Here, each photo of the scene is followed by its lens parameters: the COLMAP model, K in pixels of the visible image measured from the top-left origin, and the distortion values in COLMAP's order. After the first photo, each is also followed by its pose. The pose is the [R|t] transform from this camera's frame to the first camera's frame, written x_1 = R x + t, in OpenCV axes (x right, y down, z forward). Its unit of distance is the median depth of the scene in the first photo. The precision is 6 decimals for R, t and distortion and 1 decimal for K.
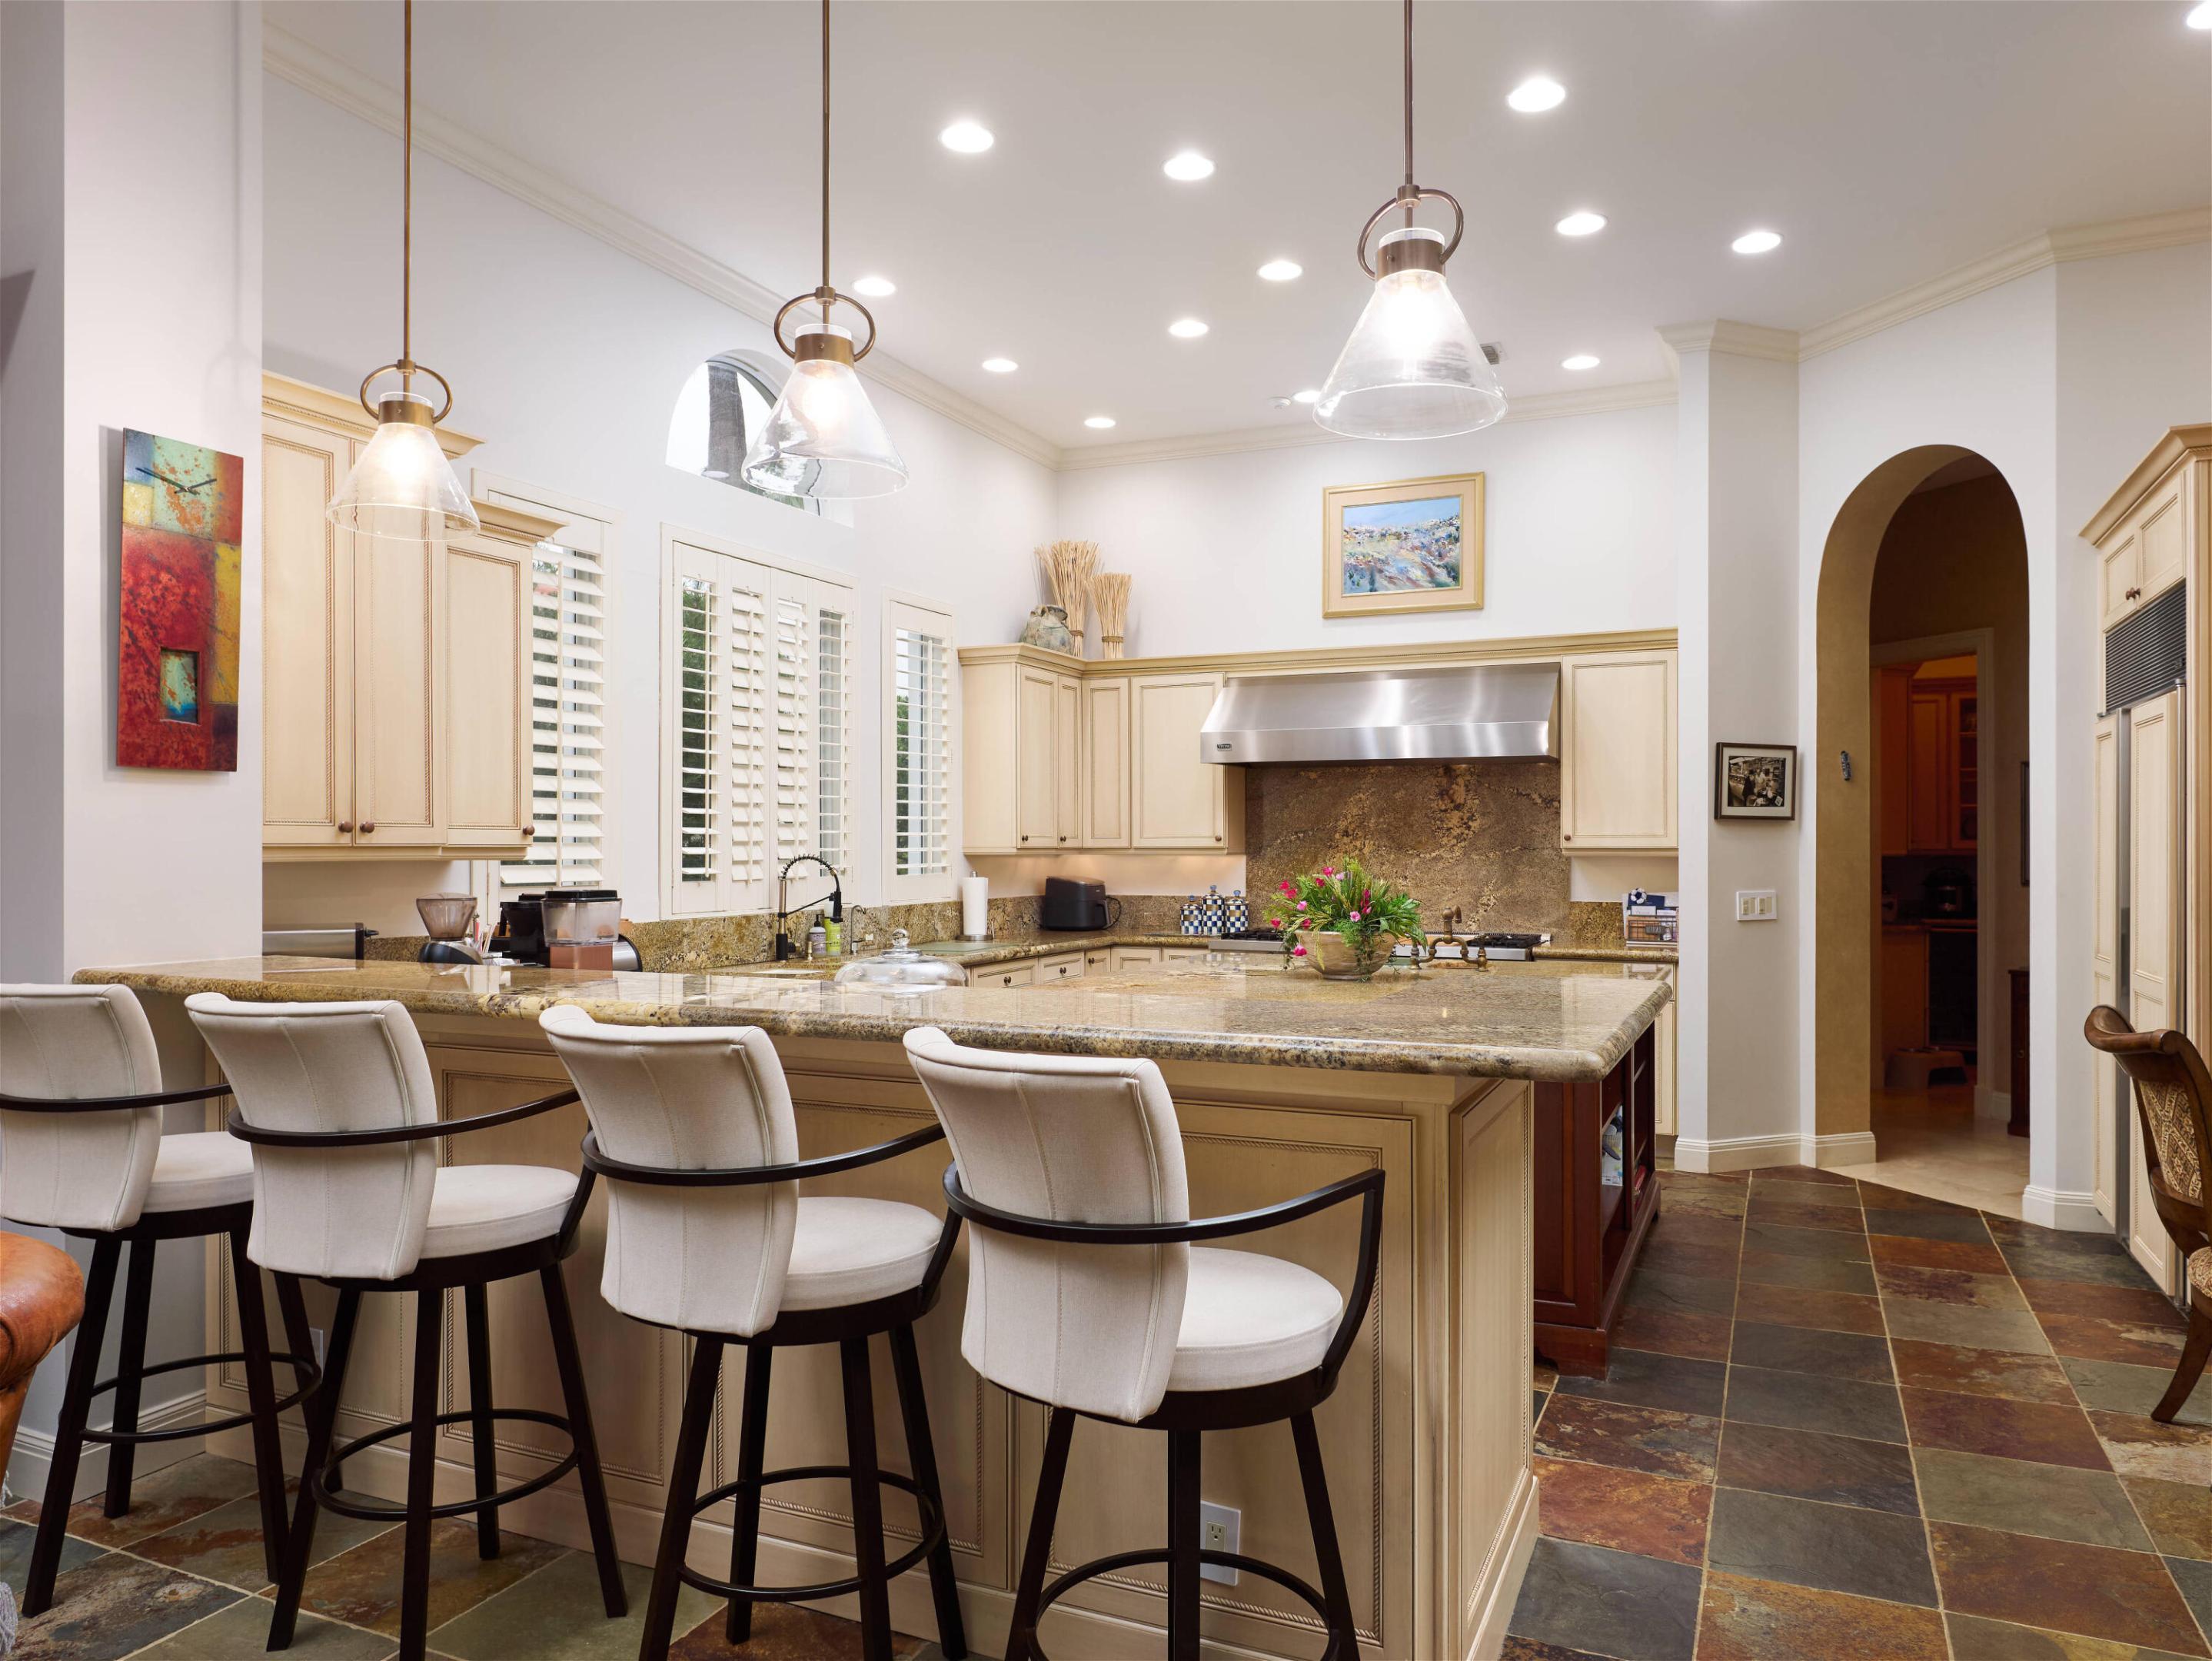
lens RADIAL K [[1523.8, 0, 1115.6], [0, 1523.8, 835.6], [0, 0, 1]] dist [-0.006158, 0.000649]
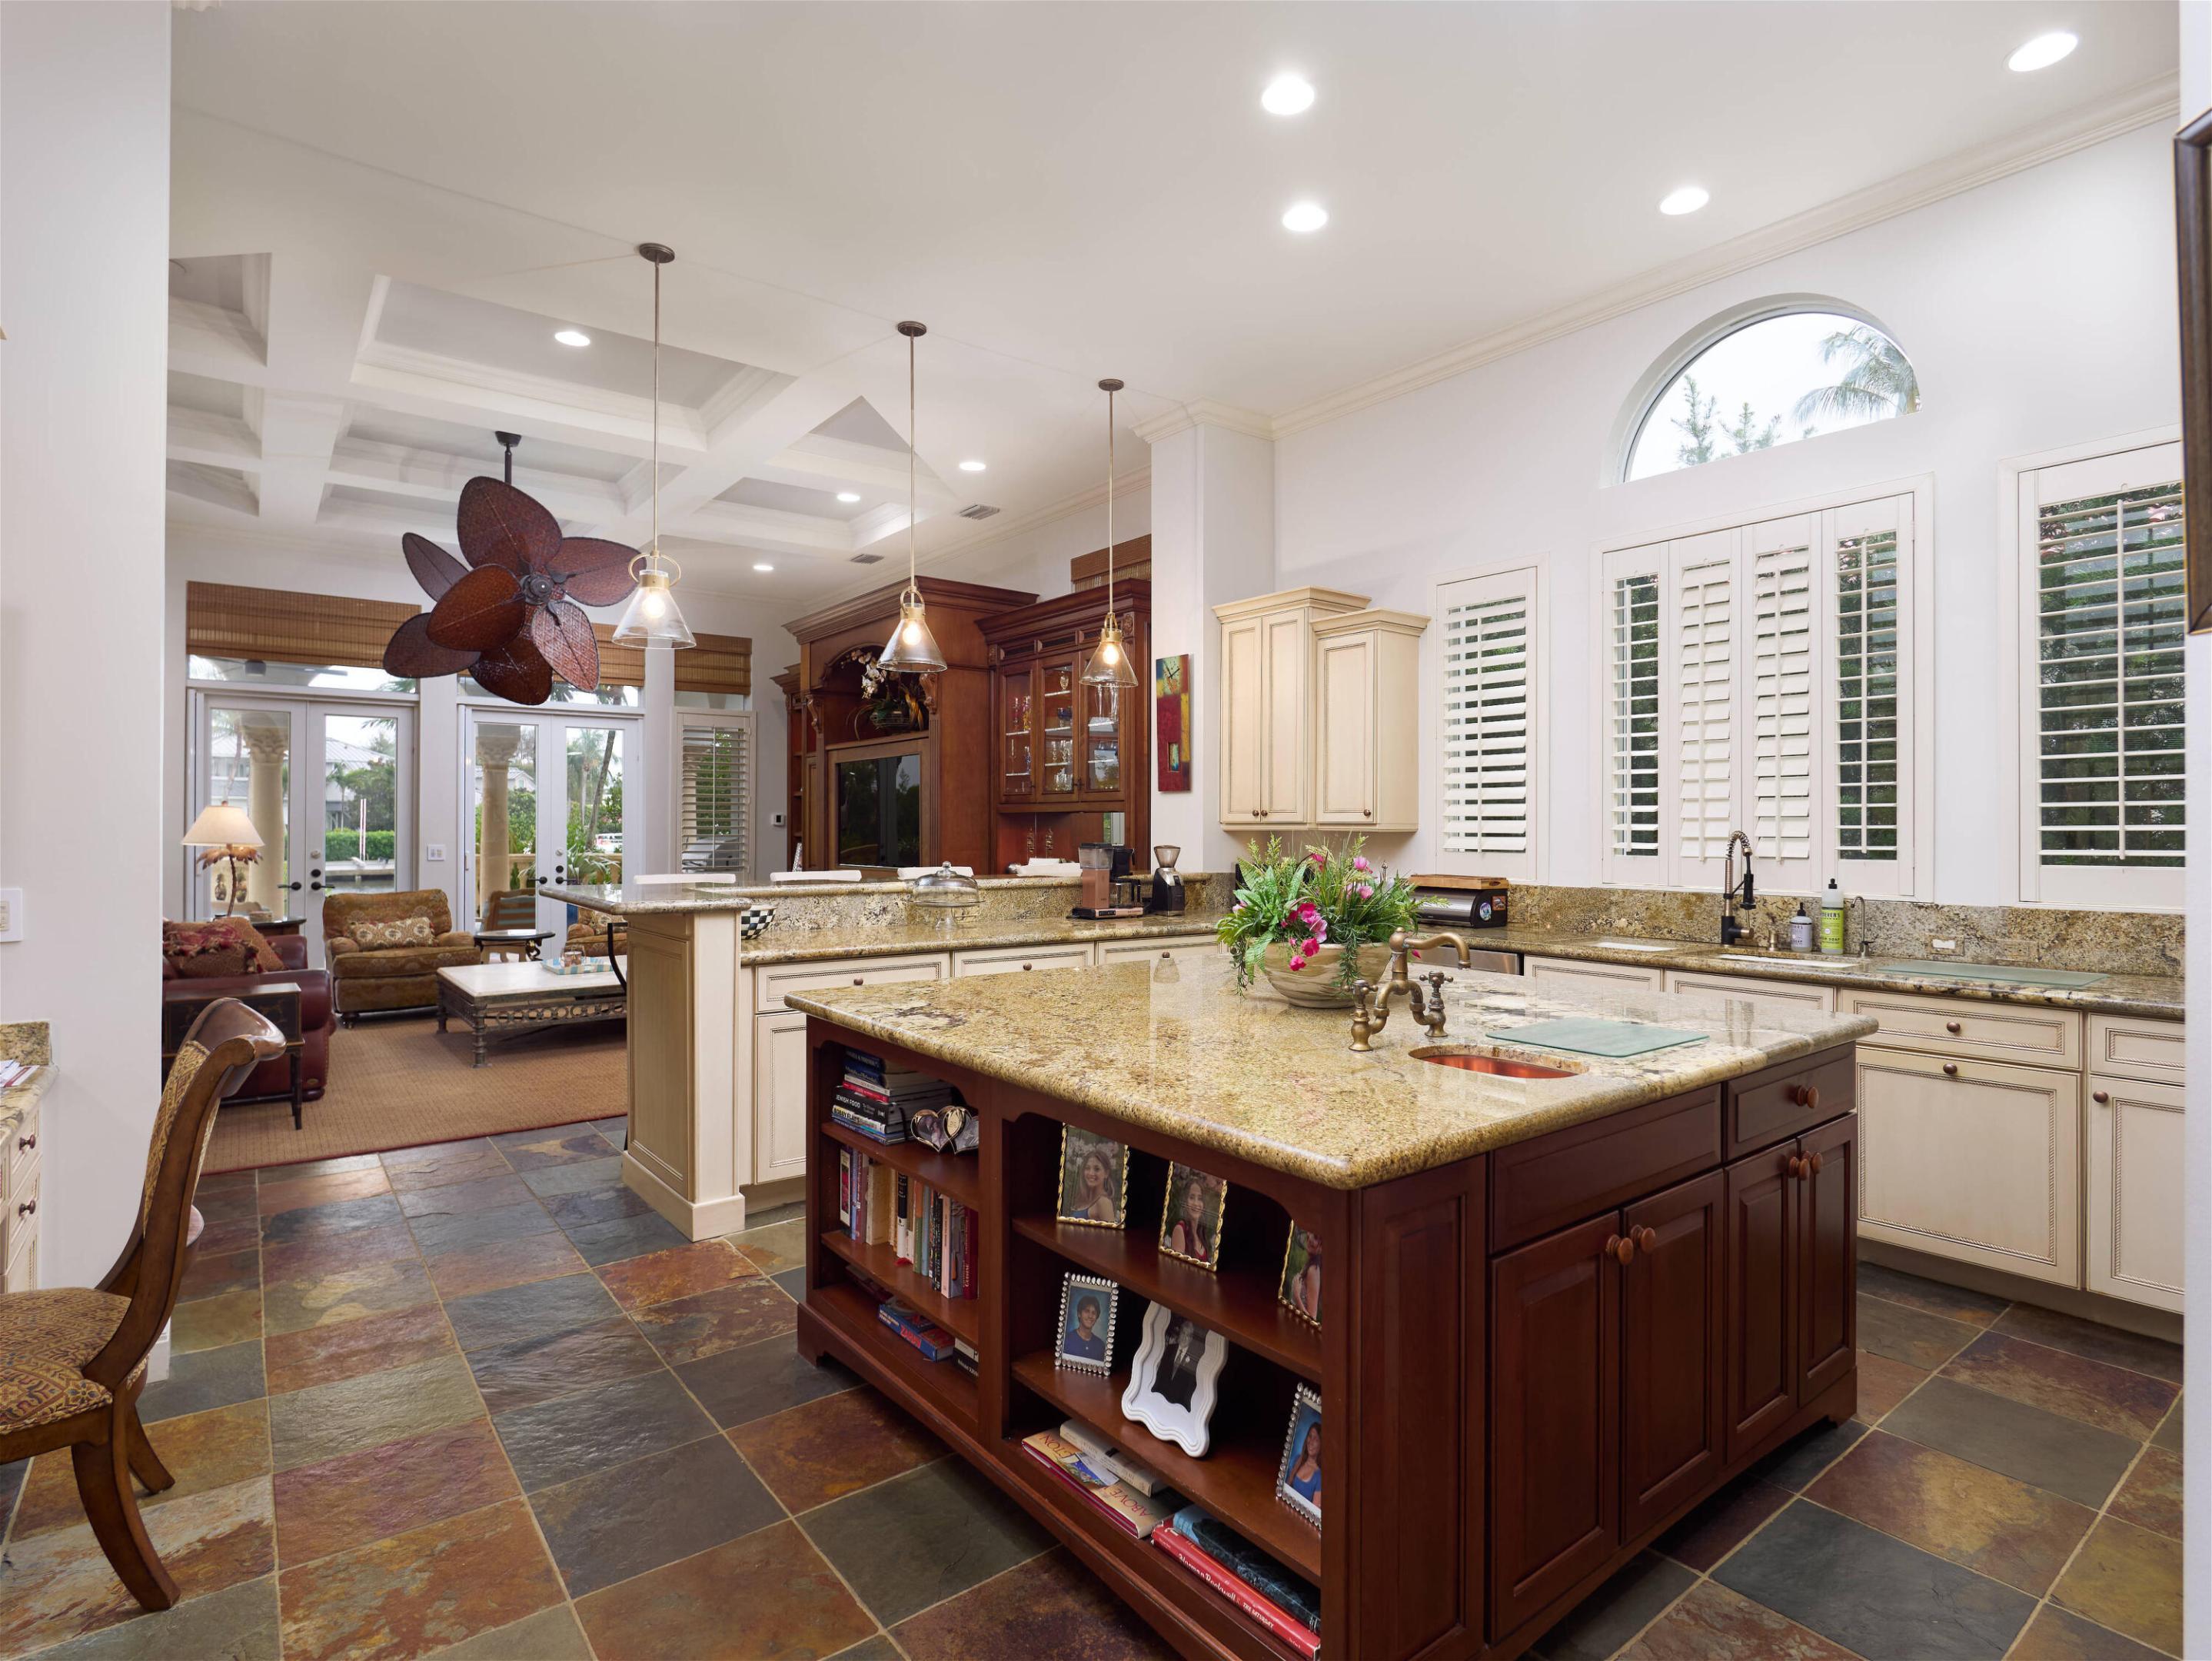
lens RADIAL K [[1130.2, 0, 1122.9], [0, 1130.2, 825.5], [0, 0, 1]] dist [-0.001386, -0.000101]
pose [[-0.471726, 0.001258, -0.881744, 0.607604], [0.005428, 0.999984, -0.001477, 0.008063], [0.881728, -0.005483, -0.471726, 1.066371]]
